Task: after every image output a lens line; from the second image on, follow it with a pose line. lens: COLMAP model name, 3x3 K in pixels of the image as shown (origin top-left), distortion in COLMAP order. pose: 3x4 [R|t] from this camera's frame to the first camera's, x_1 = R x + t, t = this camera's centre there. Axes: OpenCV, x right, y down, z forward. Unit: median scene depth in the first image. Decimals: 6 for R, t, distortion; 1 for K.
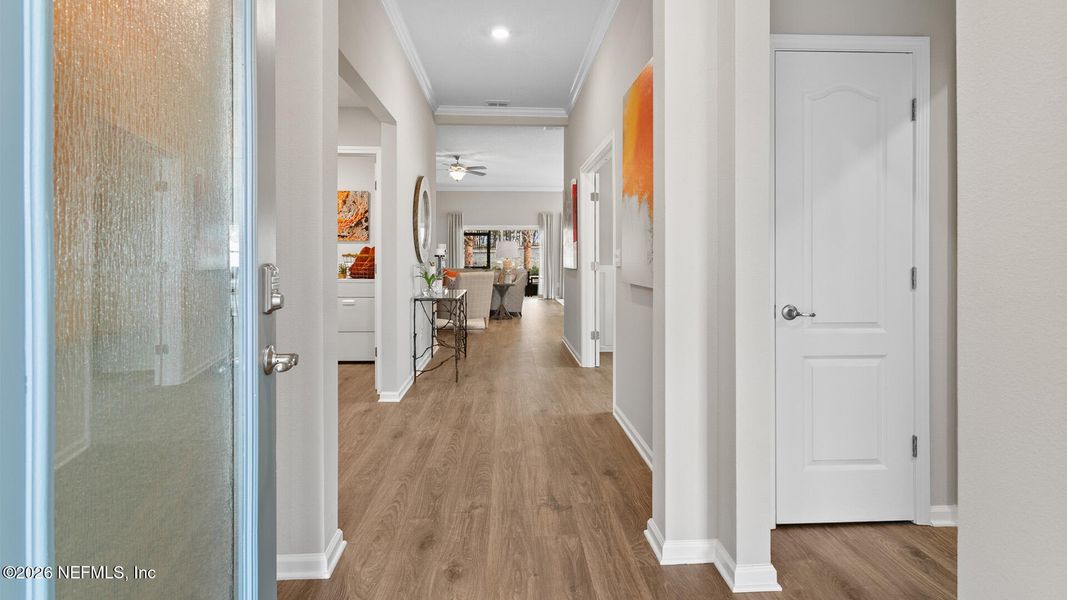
lens RADIAL K [[522.4, 0, 539.9], [0, 522.4, 254.5], [0, 0, 1]] dist [0.002139, 0.000127]
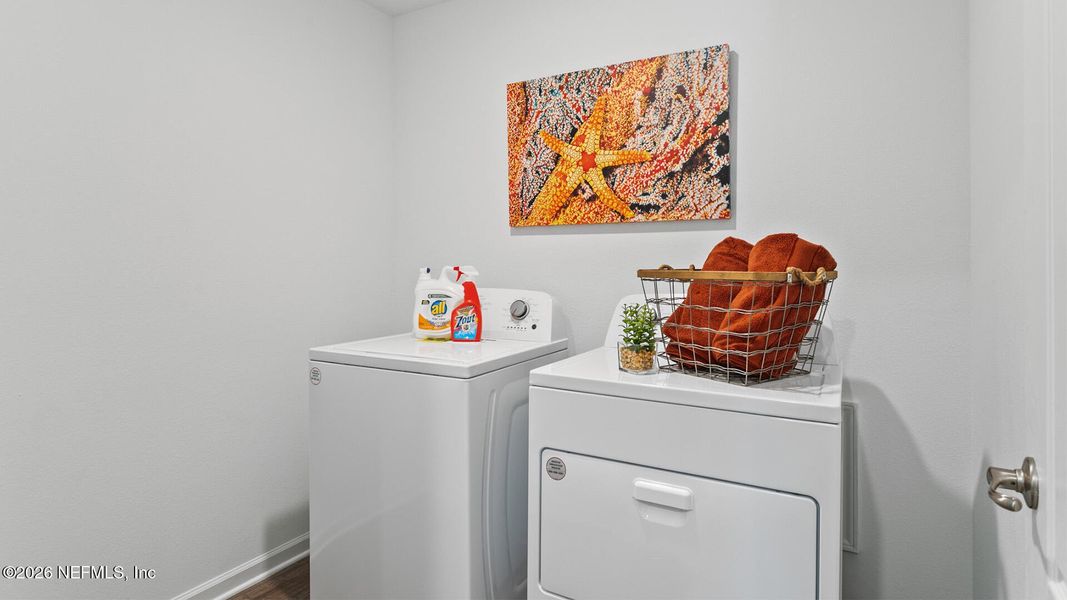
lens RADIAL K [[522.4, 0, 539.9], [0, 522.4, 254.5], [0, 0, 1]] dist [0.002139, 0.000127]
pose [[0.828646, -0.002292, -0.559768, -0.255645], [0.006401, 0.999965, 0.005380, -0.008983], [0.559736, -0.008041, 0.828632, 0.707523]]
